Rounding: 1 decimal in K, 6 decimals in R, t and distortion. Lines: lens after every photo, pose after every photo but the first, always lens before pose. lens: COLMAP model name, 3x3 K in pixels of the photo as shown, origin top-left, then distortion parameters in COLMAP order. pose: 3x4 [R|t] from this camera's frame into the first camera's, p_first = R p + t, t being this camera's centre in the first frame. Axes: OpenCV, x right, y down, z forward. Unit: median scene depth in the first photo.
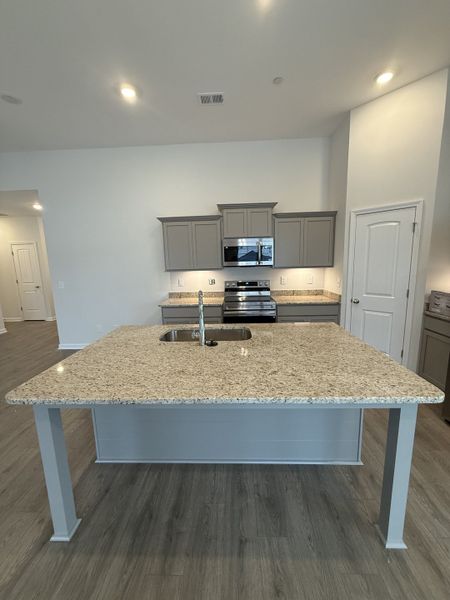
lens RADIAL K [[238.6, 0, 224.4], [0, 238.6, 298.5], [0, 0, 1]] dist [-0.002641, 0.000802]
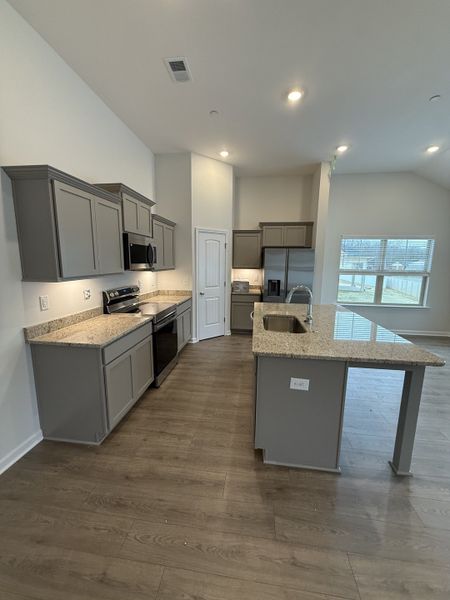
lens RADIAL K [[238.6, 0, 227.7], [0, 238.6, 298.0], [0, 0, 1]] dist [-0.002641, 0.000802]
pose [[0.083368, -0.125129, 0.988632, -0.892945], [0.146568, 0.982836, 0.112036, -0.106620], [-0.985681, 0.135561, 0.100277, 0.784841]]
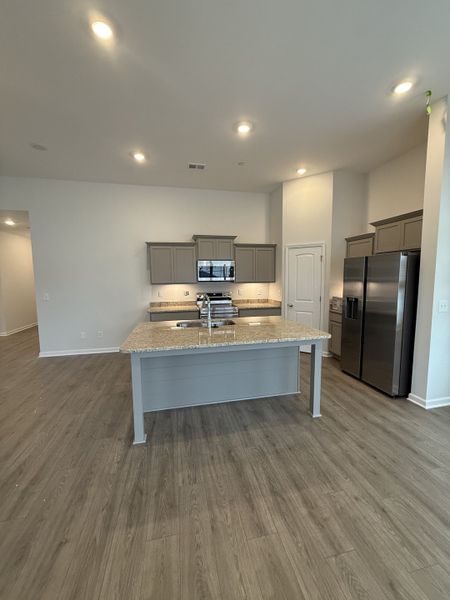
lens RADIAL K [[238.6, 0, 225.9], [0, 238.6, 298.4], [0, 0, 1]] dist [-0.002641, 0.000802]
pose [[0.967385, -0.006652, 0.253223, -0.232646], [0.024915, 0.997307, -0.068985, 0.066578], [-0.252082, 0.073044, 0.964945, -0.360924]]
